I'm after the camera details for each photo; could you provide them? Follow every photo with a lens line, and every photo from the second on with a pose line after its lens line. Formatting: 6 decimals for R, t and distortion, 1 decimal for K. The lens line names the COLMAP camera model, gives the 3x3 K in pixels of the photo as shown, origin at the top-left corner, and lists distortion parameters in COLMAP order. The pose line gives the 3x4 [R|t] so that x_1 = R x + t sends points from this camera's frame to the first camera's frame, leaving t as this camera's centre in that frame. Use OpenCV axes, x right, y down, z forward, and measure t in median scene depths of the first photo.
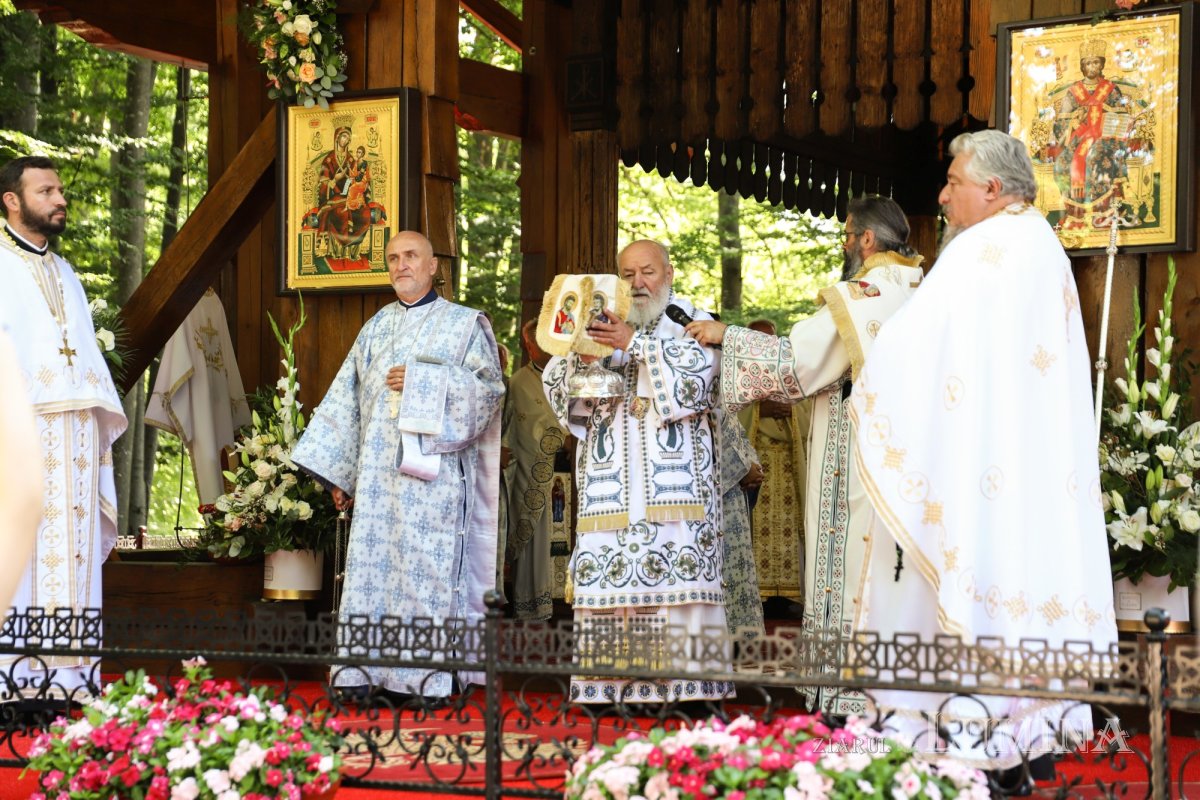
lens RADIAL K [[2551.0, 0, 600.0], [0, 2551.0, 400.0], [0, 0, 1]] dist [0.445039, -0.055683]
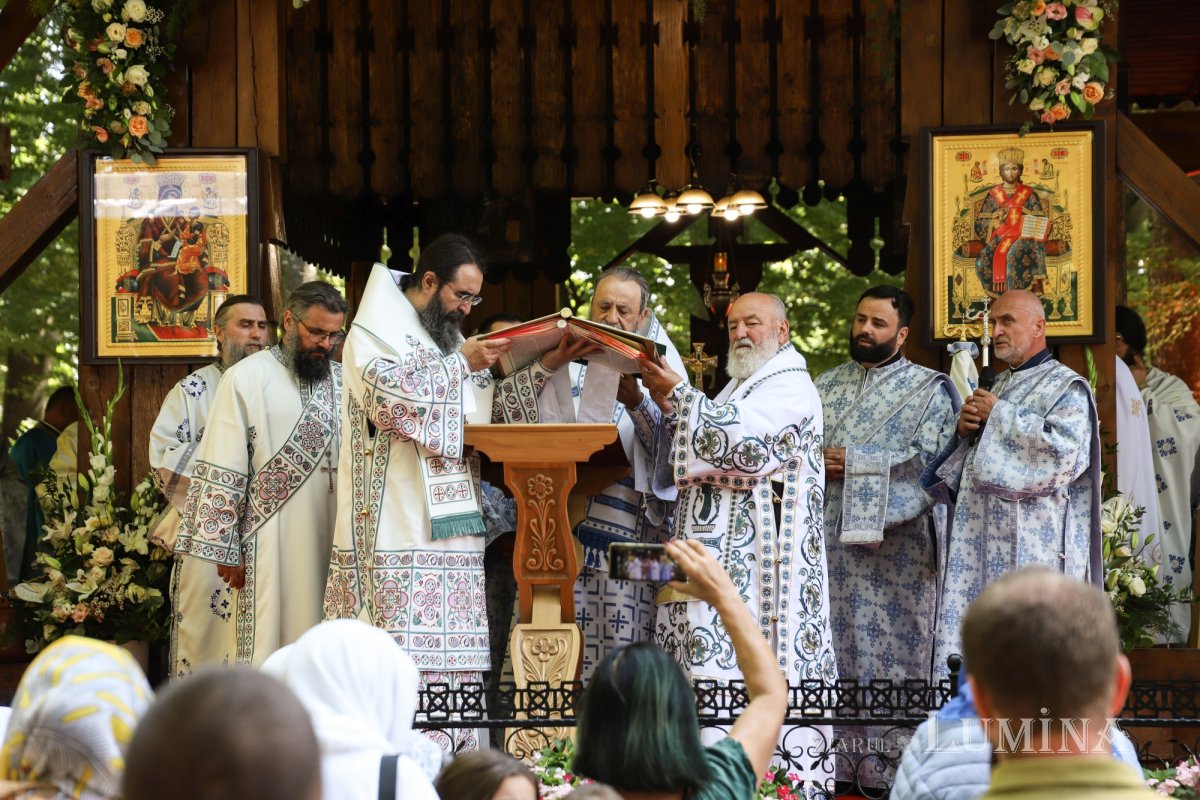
lens RADIAL K [[3415.0, 0, 600.0], [0, 3415.0, 400.0], [0, 0, 1]] dist [0.777879, -0.045715]
pose [[0.901612, 0.002987, 0.432535, -0.526761], [0.002138, 0.999933, -0.011361, -0.014198], [-0.432540, 0.011168, 0.901545, -0.208205]]
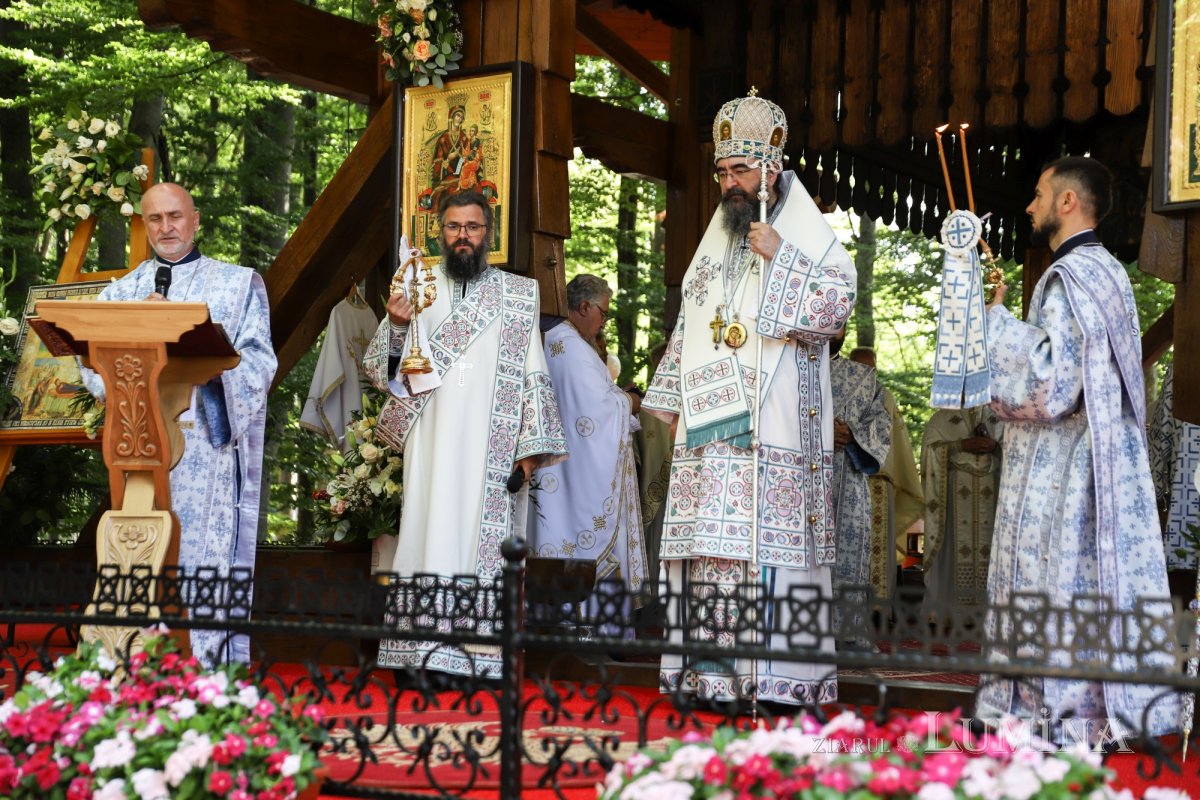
lens RADIAL K [[1999.6, 0, 600.0], [0, 1999.6, 400.0], [0, 0, 1]] dist [0.289963, 0.169535]
pose [[0.996665, 0.008732, -0.081136, 0.018808], [-0.011451, 0.999386, -0.033113, 0.032565], [0.080797, 0.033932, 0.996153, 0.253993]]
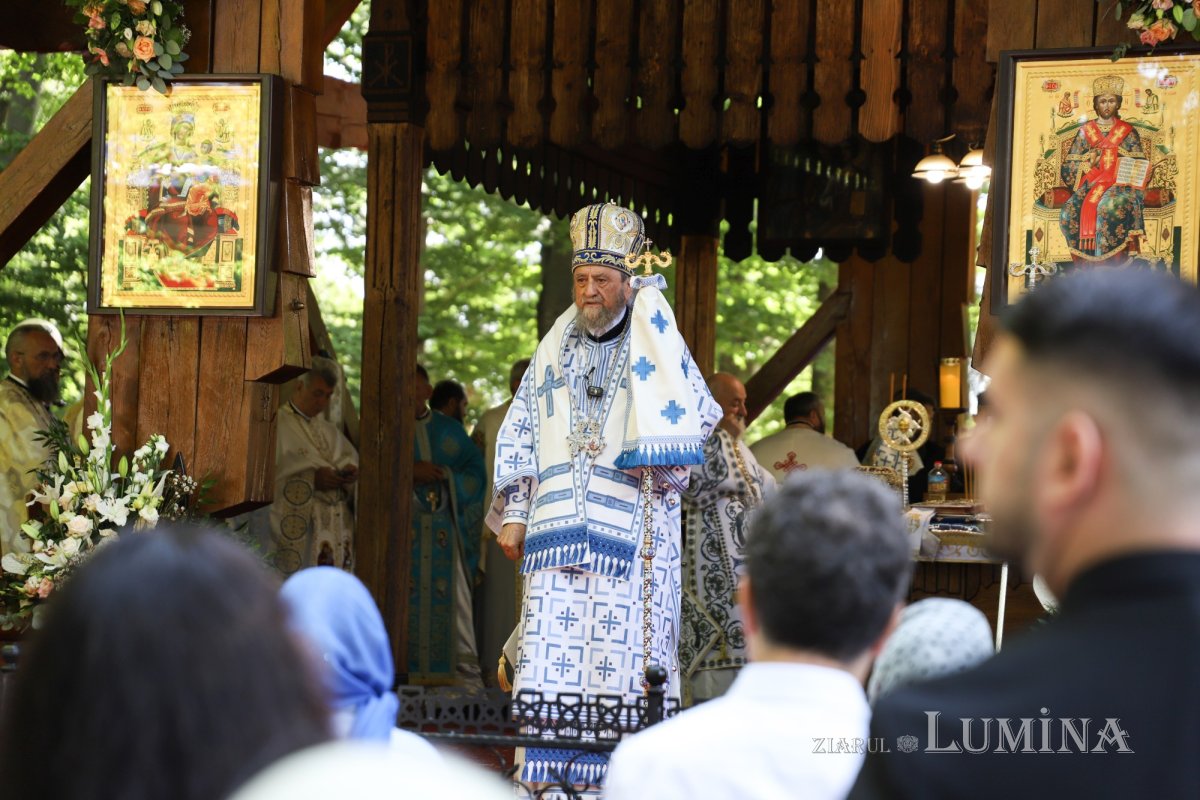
lens RADIAL K [[3415.0, 0, 600.0], [0, 3415.0, 400.0], [0, 0, 1]] dist [0.777879, -0.045715]
pose [[0.981904, 0.034980, 0.186119, -0.181840], [-0.032895, 0.999357, -0.014280, -0.002316], [-0.186498, 0.007899, 0.982424, -0.137085]]
